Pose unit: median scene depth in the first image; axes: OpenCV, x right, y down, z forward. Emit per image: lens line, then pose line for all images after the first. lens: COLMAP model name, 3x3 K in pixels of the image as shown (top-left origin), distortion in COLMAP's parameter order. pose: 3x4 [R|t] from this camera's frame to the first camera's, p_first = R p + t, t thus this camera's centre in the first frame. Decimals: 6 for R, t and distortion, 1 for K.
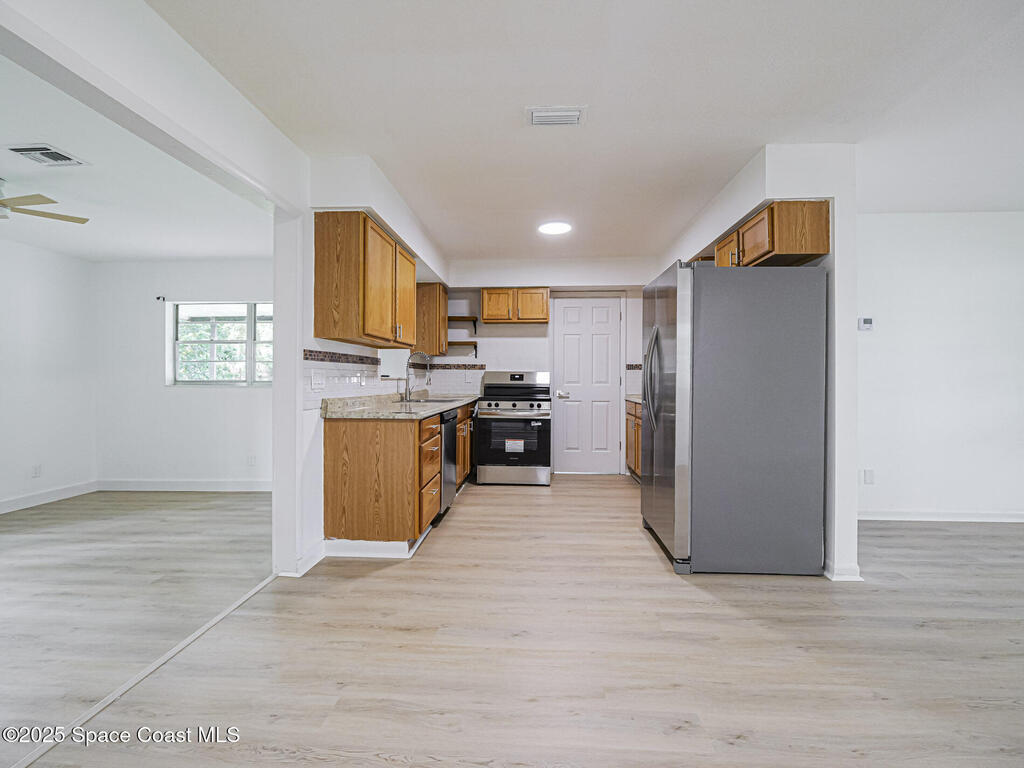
lens RADIAL K [[493.6, 0, 508.2], [0, 493.6, 382.5], [0, 0, 1]] dist [-0.001156, 0.000155]
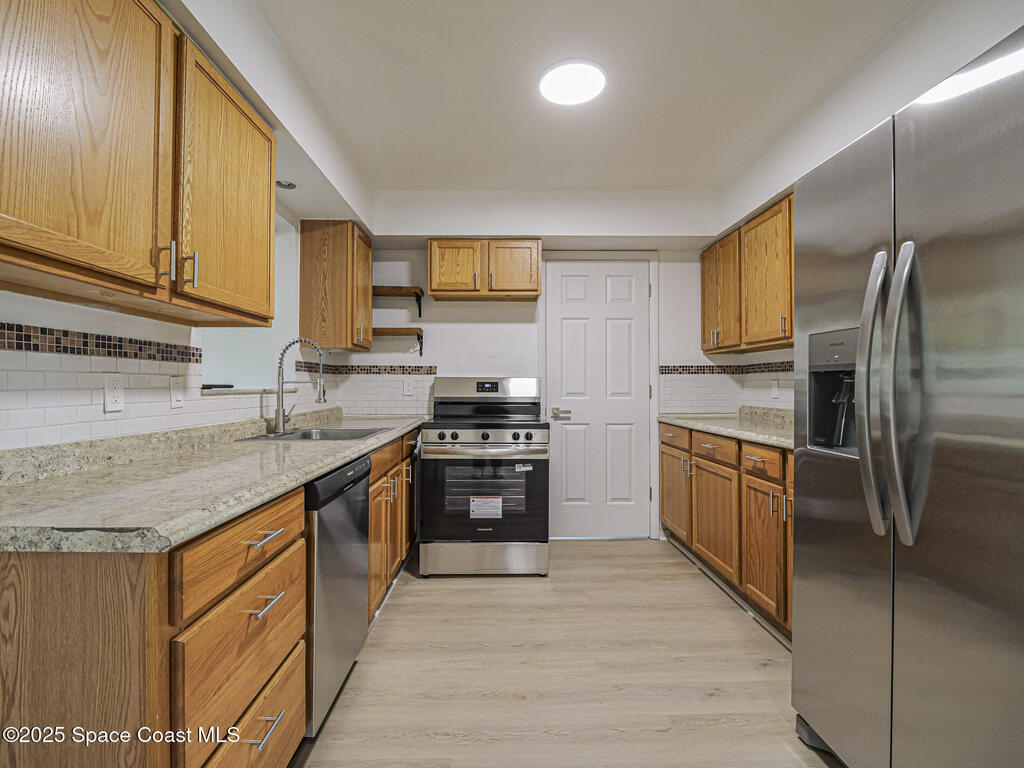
lens RADIAL K [[493.6, 0, 508.2], [0, 493.6, 382.5], [0, 0, 1]] dist [-0.001156, 0.000155]
pose [[0.996527, -0.002117, 0.083244, -0.008391], [0.003381, 0.999881, -0.015044, -0.006836], [-0.083202, 0.015273, 0.996416, 0.404012]]
